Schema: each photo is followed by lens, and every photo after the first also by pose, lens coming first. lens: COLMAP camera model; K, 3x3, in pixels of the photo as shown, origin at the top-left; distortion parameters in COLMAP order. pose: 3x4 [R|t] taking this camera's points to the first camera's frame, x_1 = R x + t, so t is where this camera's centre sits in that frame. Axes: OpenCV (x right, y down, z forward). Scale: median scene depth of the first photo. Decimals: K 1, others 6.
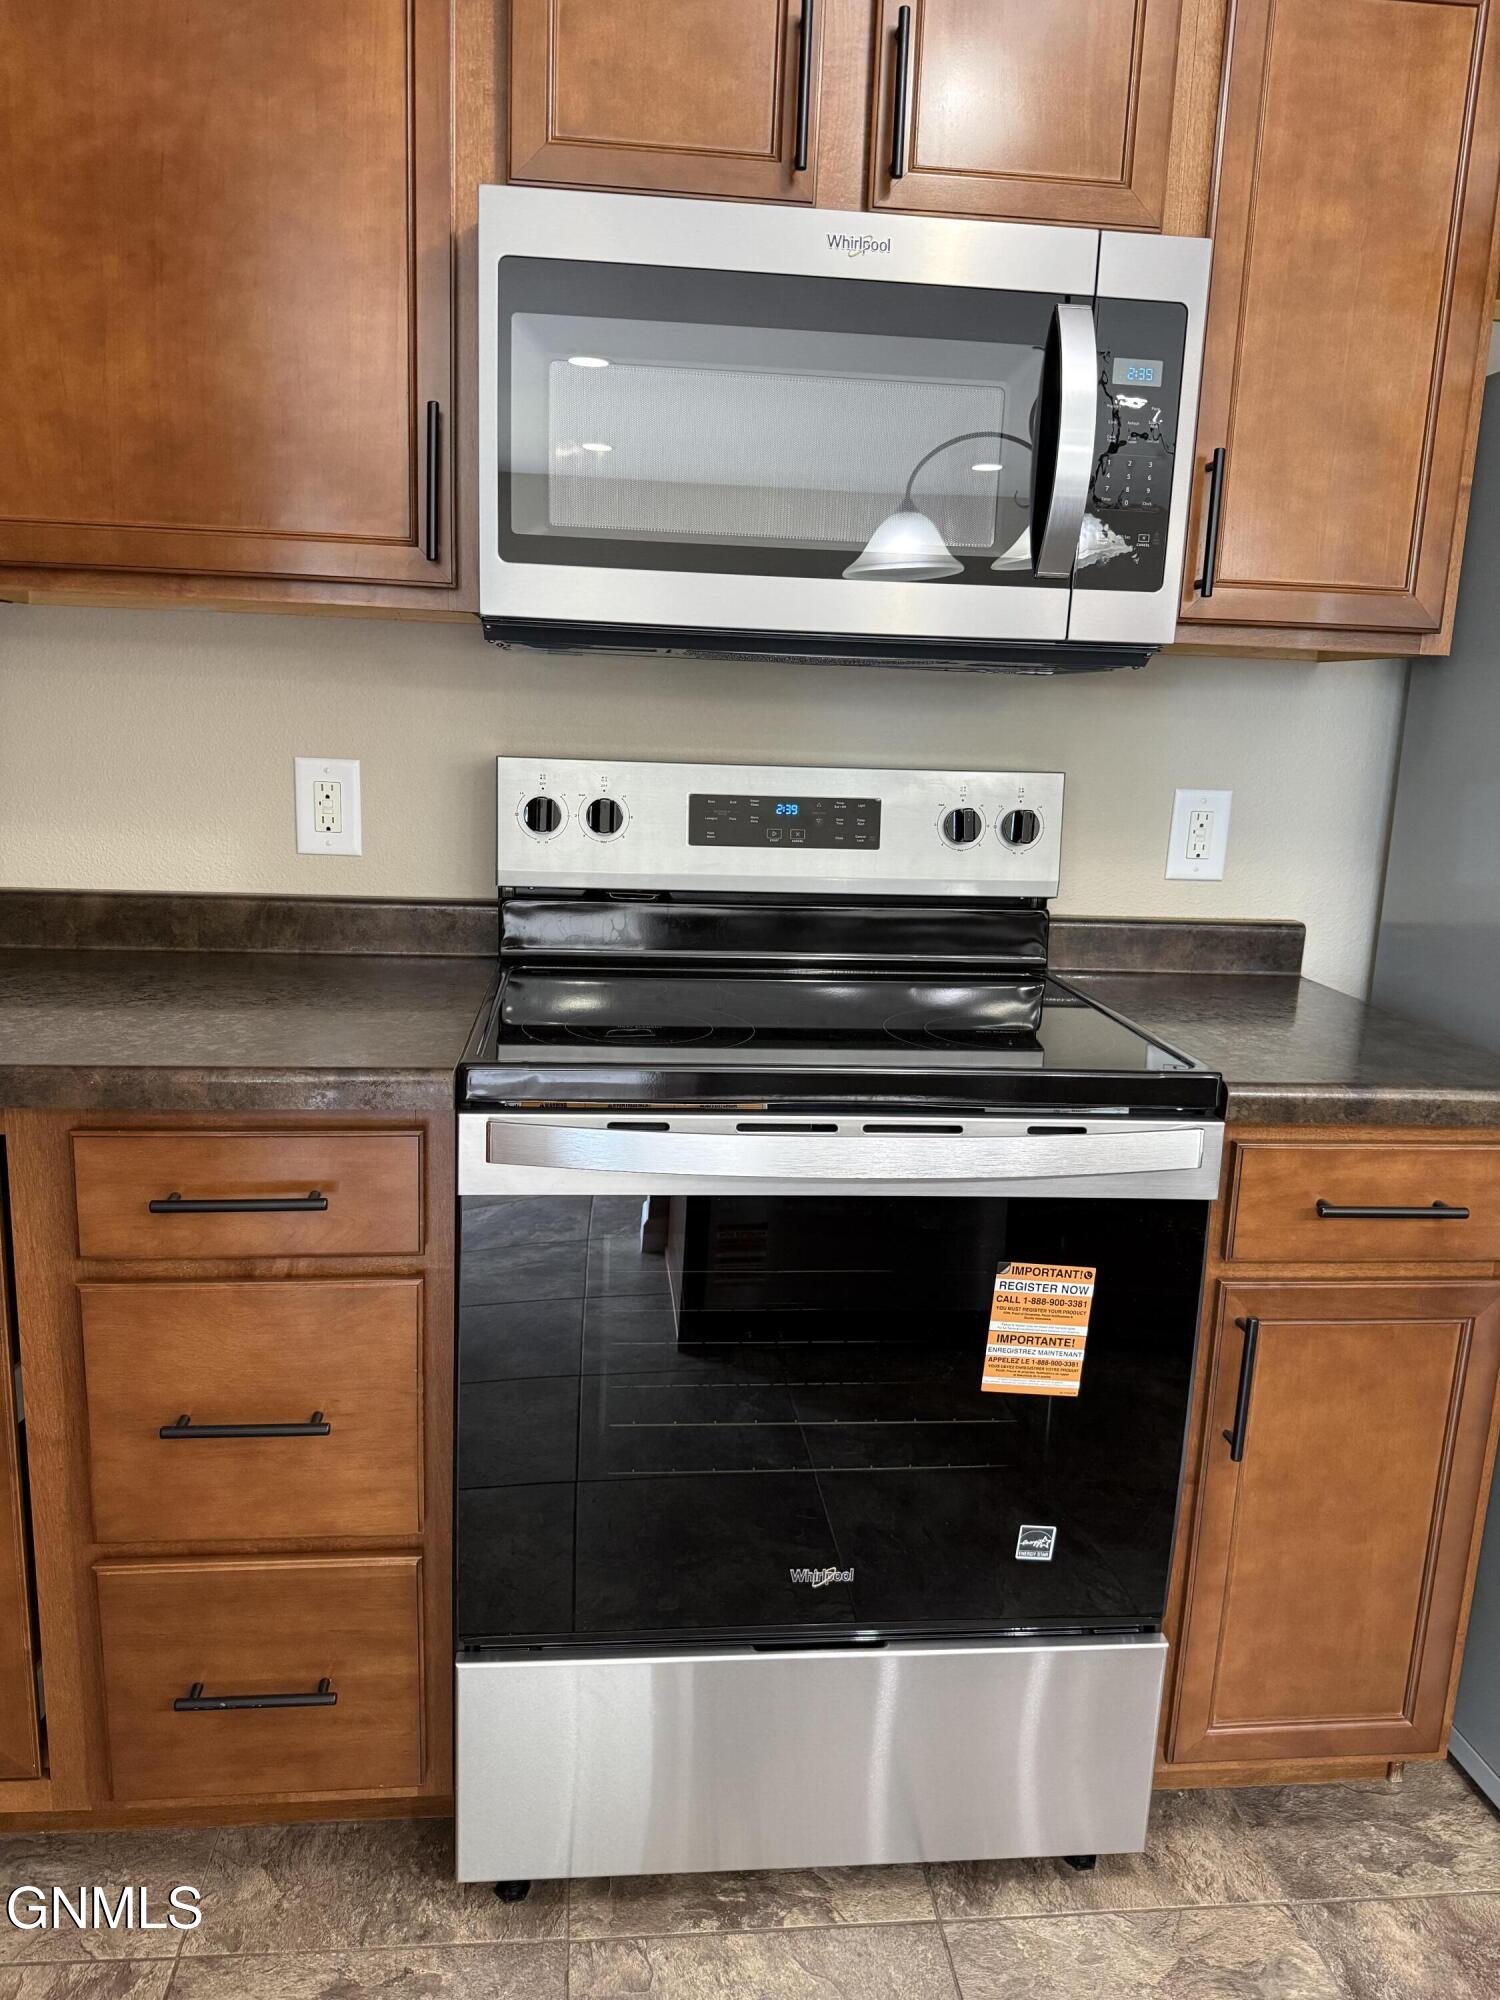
lens RADIAL K [[1416.2, 0, 750.0], [0, 1416.2, 1000.0], [0, 0, 1]] dist [0.001908, 0.000415]
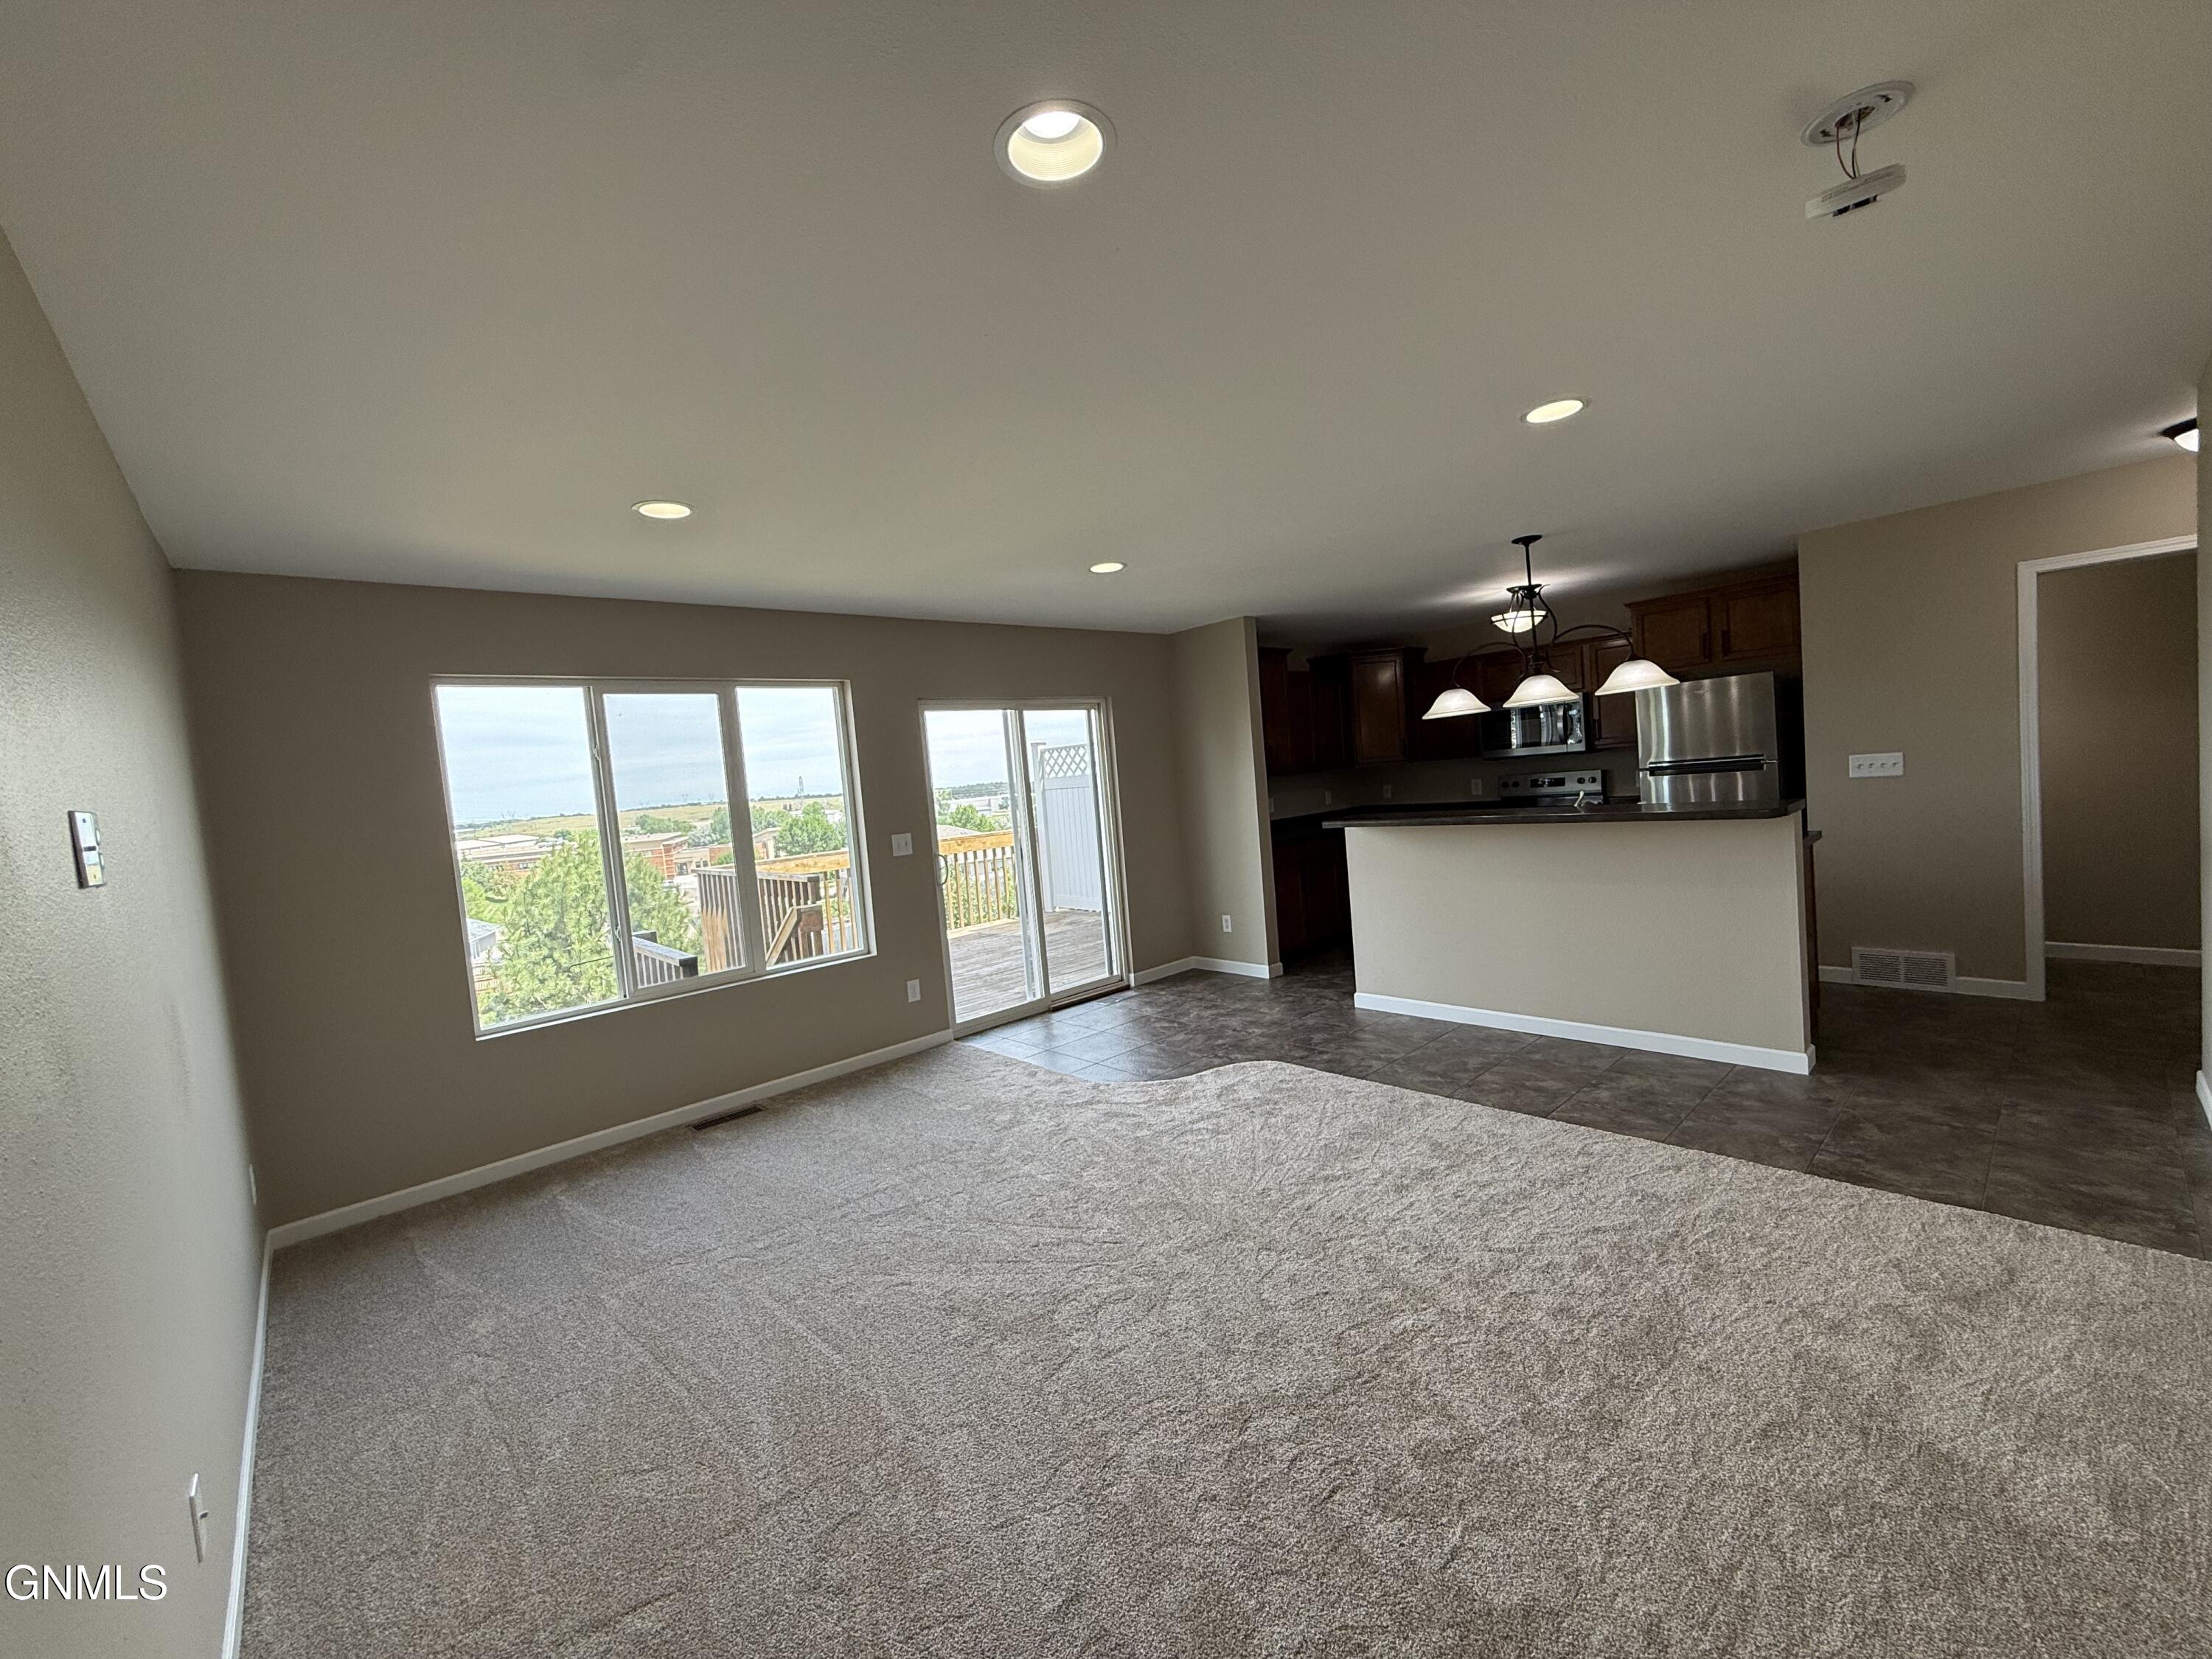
lens RADIAL K [[885.5, 0, 1099.5], [0, 885.5, 830.8], [0, 0, 1]] dist [0.000498, 0.000540]
pose [[0.587877, -0.041674, -0.807876, 1.885774], [-0.059770, 0.993705, -0.094753, 0.528600], [0.806739, 0.103990, 0.581685, -2.596498]]
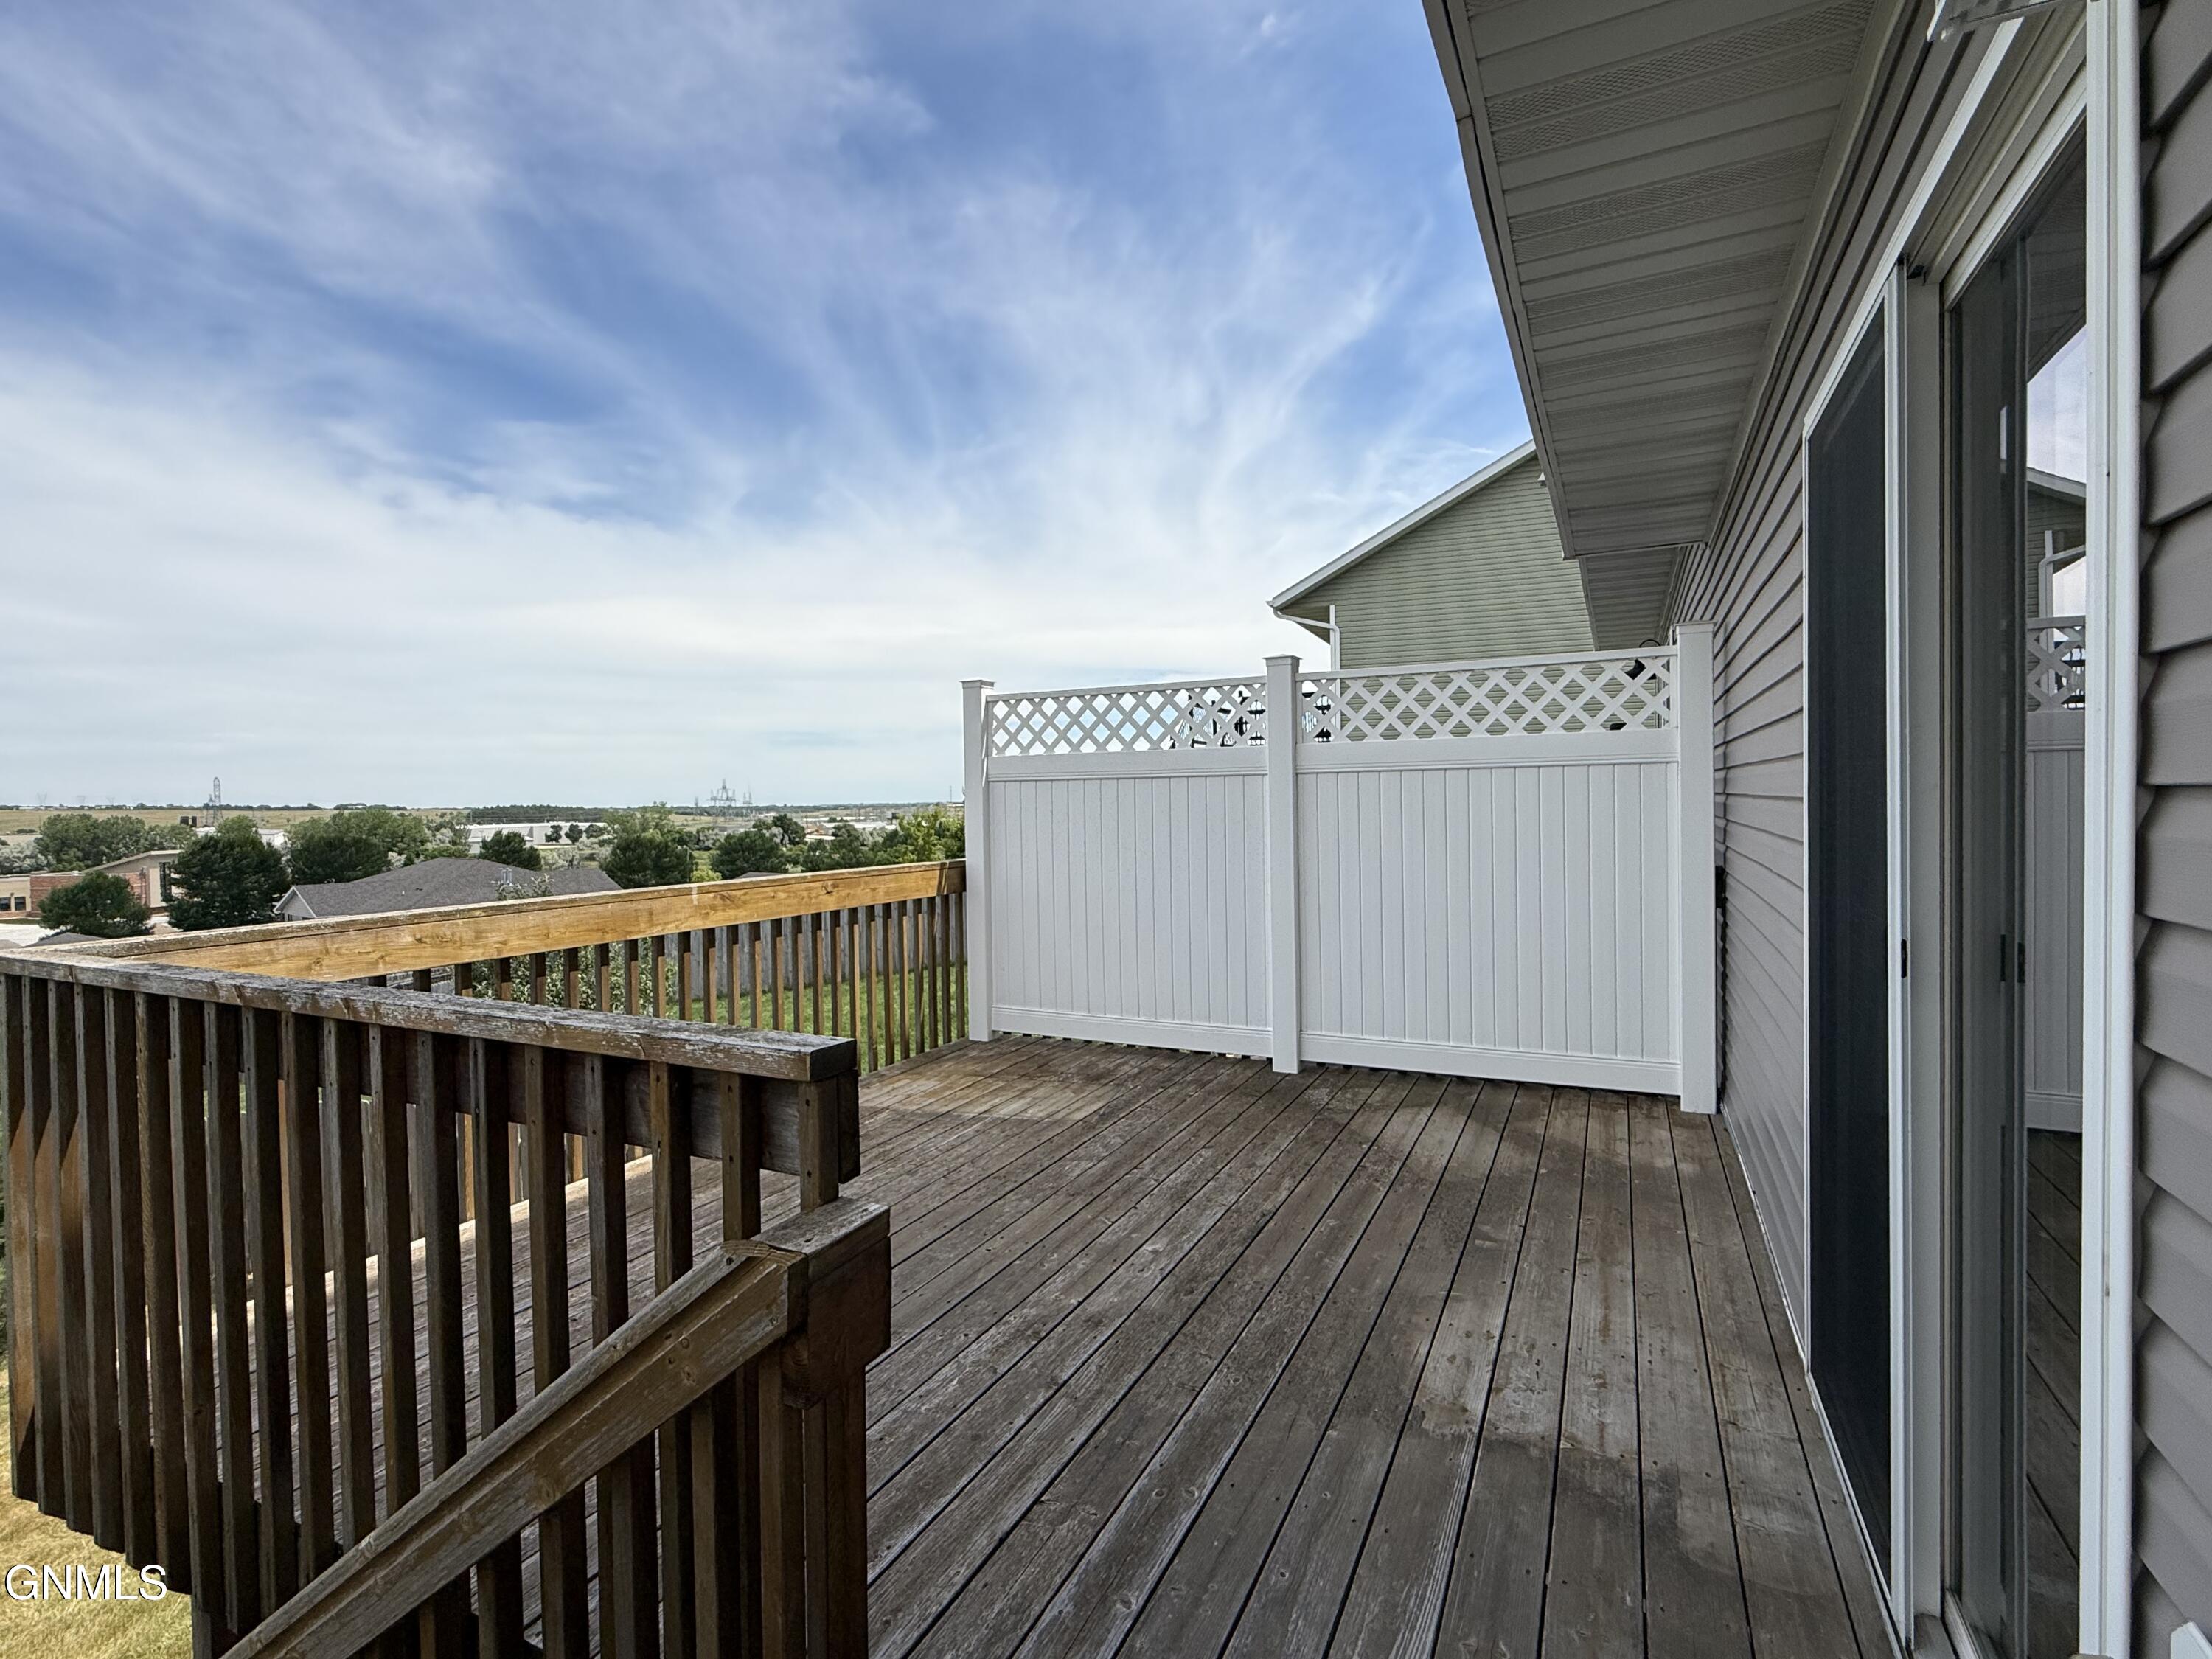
lens RADIAL K [[1041.6, 0, 1109.2], [0, 1041.6, 829.3], [0, 0, 1]] dist [0.001601, -0.000536]
pose [[0.850049, -0.039616, -0.525211, -0.881836], [-0.059327, 0.983620, -0.170212, 0.412125], [0.523352, 0.175848, 0.833775, -2.034717]]
